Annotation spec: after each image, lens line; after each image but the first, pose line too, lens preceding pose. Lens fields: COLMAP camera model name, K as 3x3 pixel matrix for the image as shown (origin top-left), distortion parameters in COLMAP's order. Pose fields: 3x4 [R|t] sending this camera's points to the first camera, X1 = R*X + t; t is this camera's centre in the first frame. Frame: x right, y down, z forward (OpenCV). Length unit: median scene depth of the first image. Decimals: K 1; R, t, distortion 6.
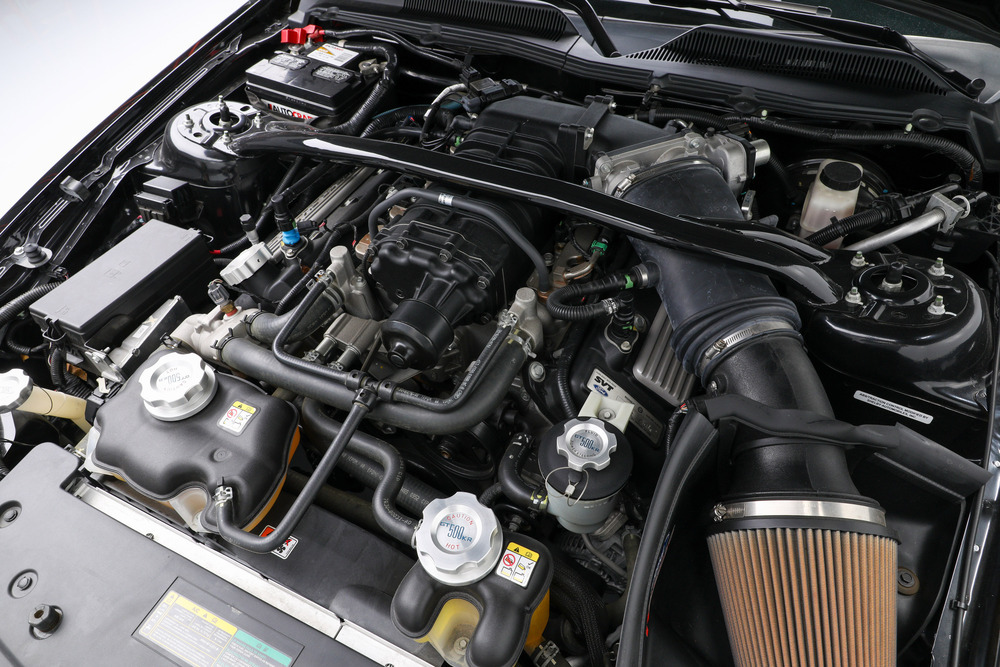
lens RADIAL K [[670.2, 0, 500.0], [0, 670.2, 333.5], [0, 0, 1]] dist [0.005746, -0.000192]
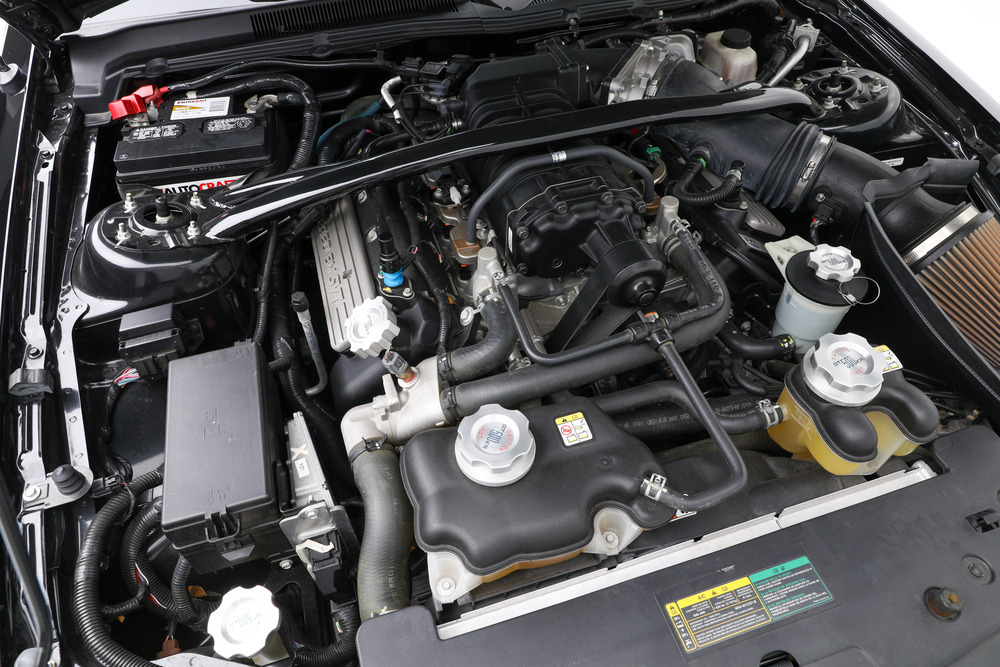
lens RADIAL K [[698.0, 0, 500.0], [0, 698.0, 333.5], [0, 0, 1]] dist [-0.007538, -0.000439]
pose [[0.728816, -0.477677, 0.490562, -0.602717], [0.489938, 0.864308, 0.113717, -0.102546], [-0.478317, 0.157467, 0.863954, 0.138364]]
